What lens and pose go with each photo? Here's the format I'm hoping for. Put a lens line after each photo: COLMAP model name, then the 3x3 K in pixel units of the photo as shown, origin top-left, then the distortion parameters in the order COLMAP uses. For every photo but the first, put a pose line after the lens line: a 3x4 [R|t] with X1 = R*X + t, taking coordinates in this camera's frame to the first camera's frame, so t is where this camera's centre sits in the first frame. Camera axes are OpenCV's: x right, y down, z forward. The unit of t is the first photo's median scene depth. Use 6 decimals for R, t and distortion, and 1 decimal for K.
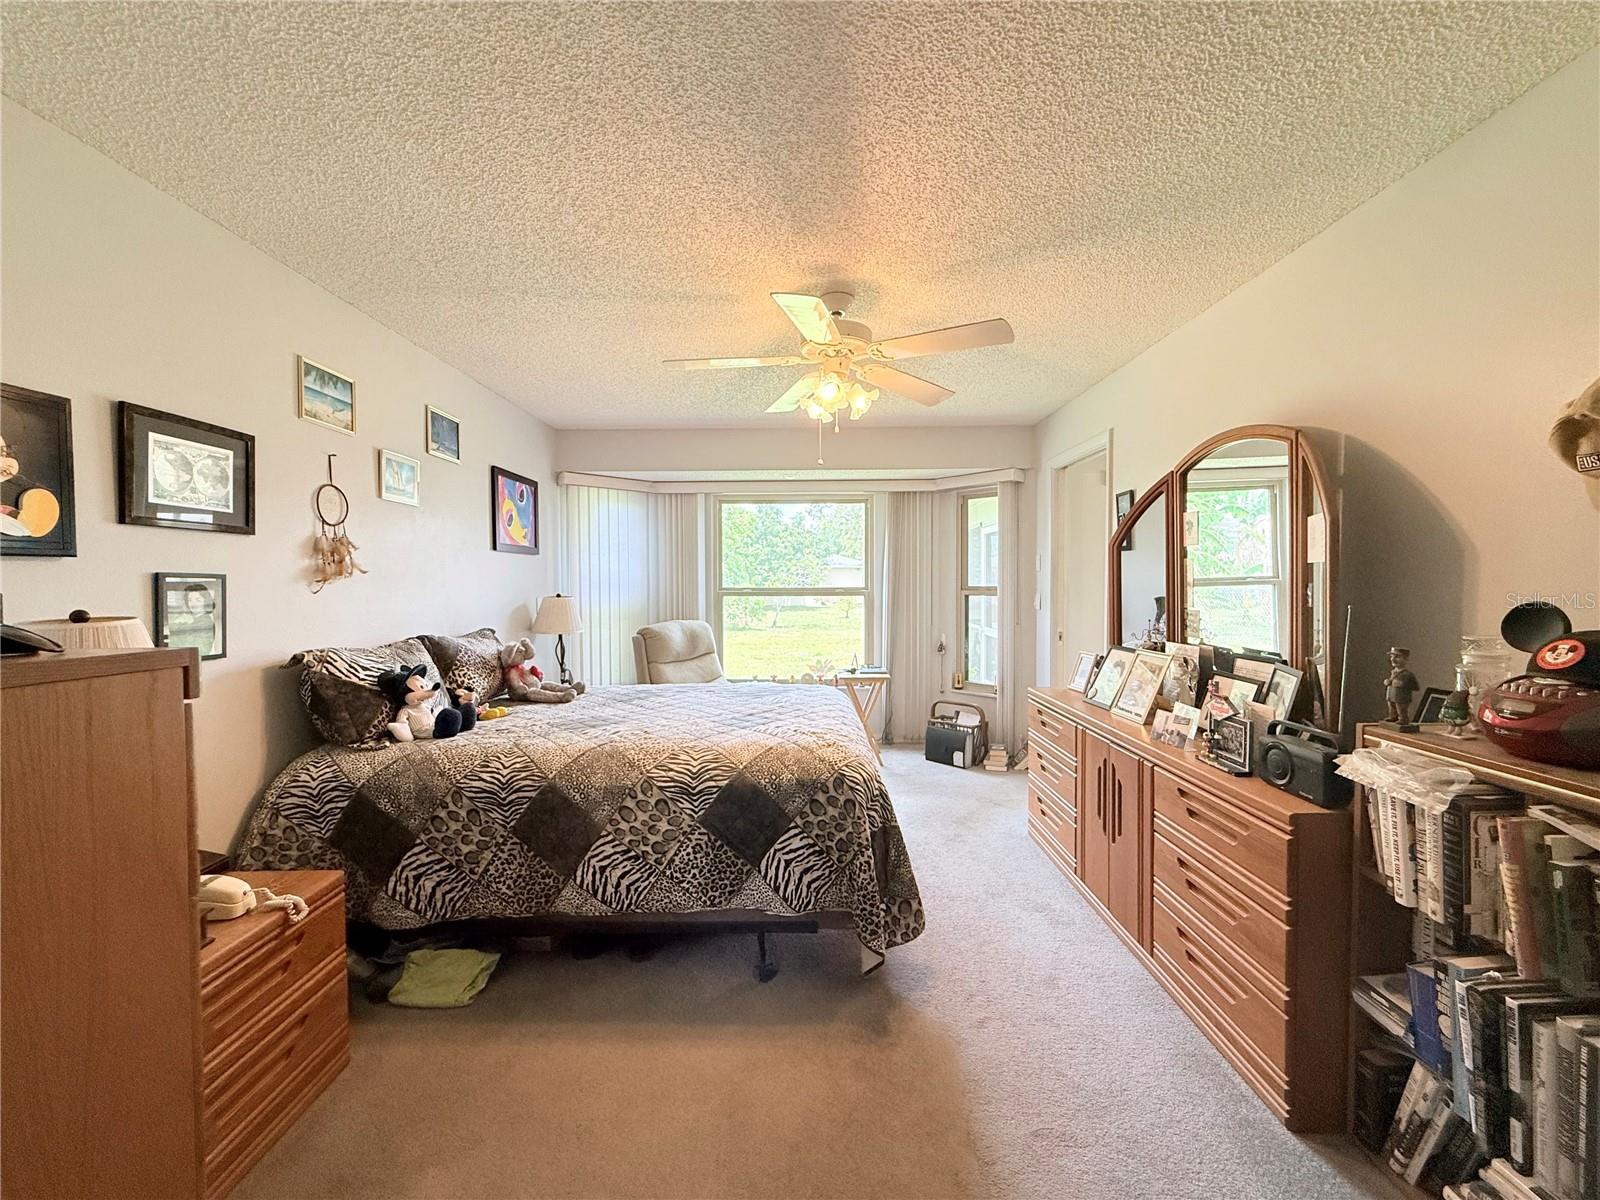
lens RADIAL K [[636.3, 0, 796.0], [0, 636.3, 601.6], [0, 0, 1]] dist [0.003080, -0.000113]
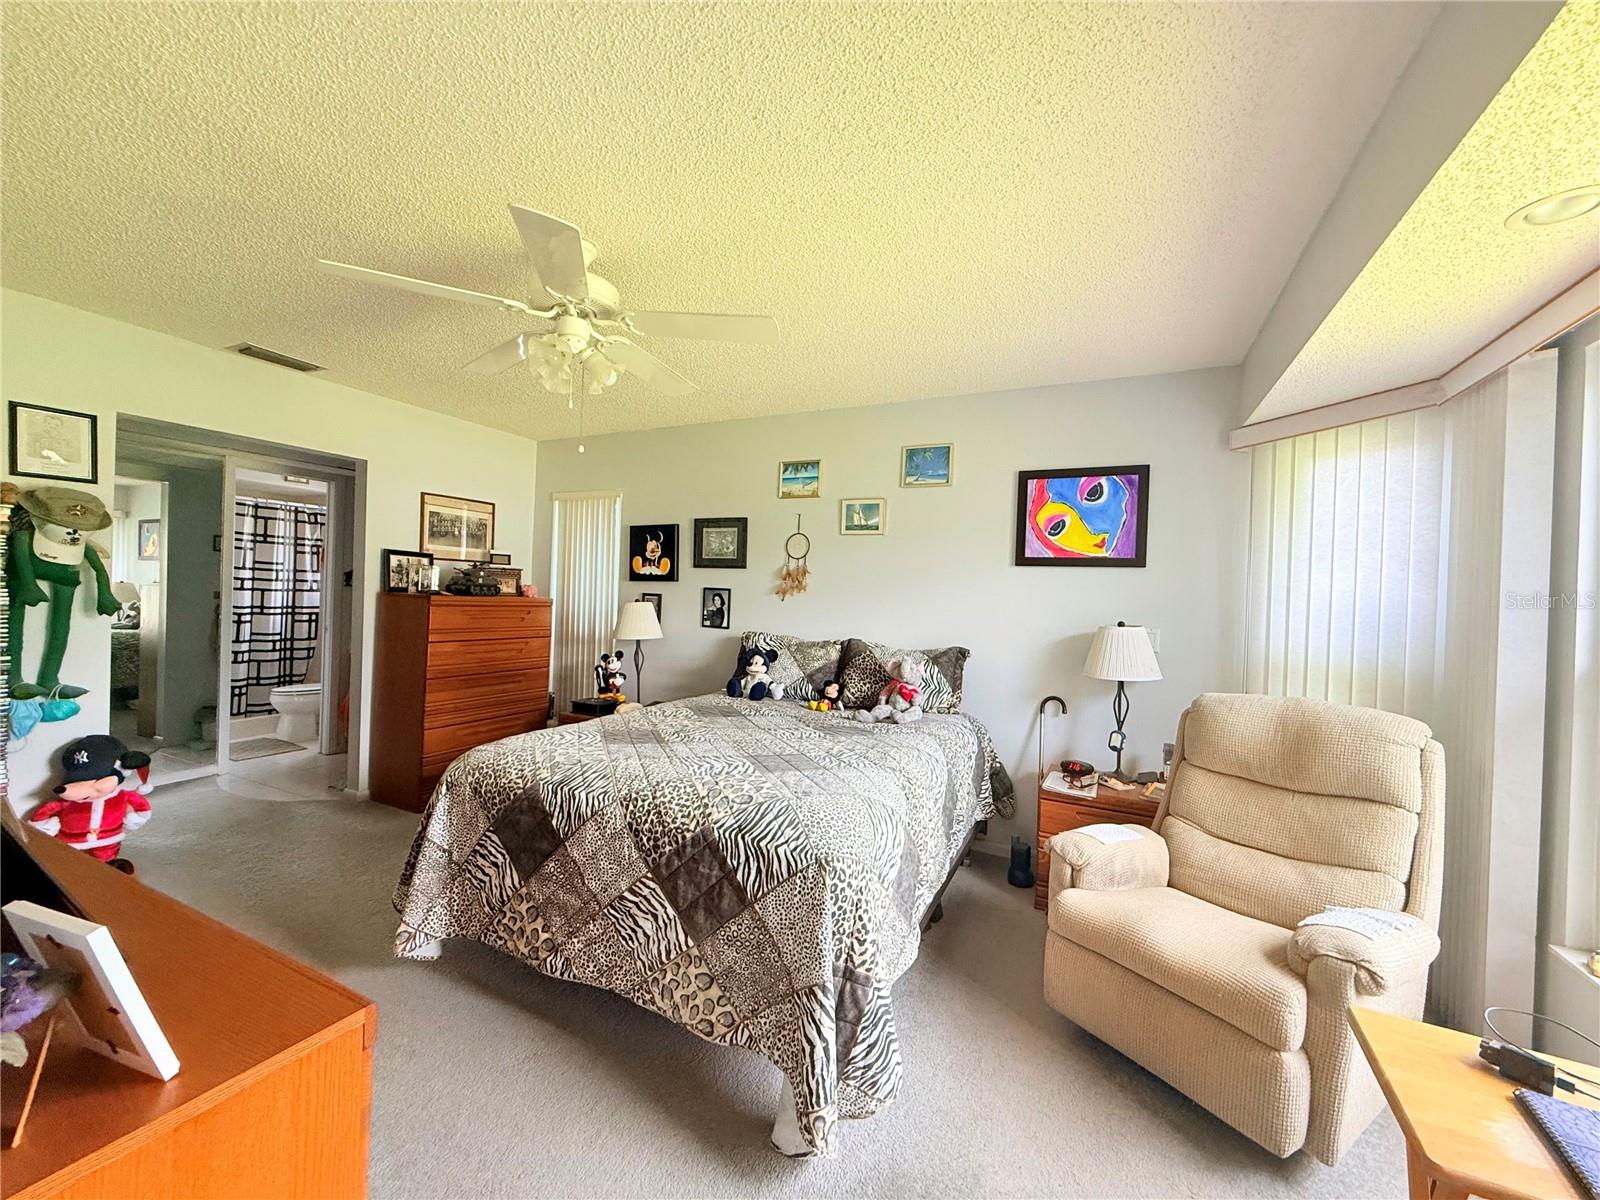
lens RADIAL K [[636.3, 0, 796.0], [0, 636.3, 601.6], [0, 0, 1]] dist [0.003080, -0.000113]
pose [[-0.457522, -0.014538, -0.889079, 0.767583], [-0.069871, 0.997363, 0.019647, -0.055542], [0.886449, 0.071110, -0.457332, 2.012016]]
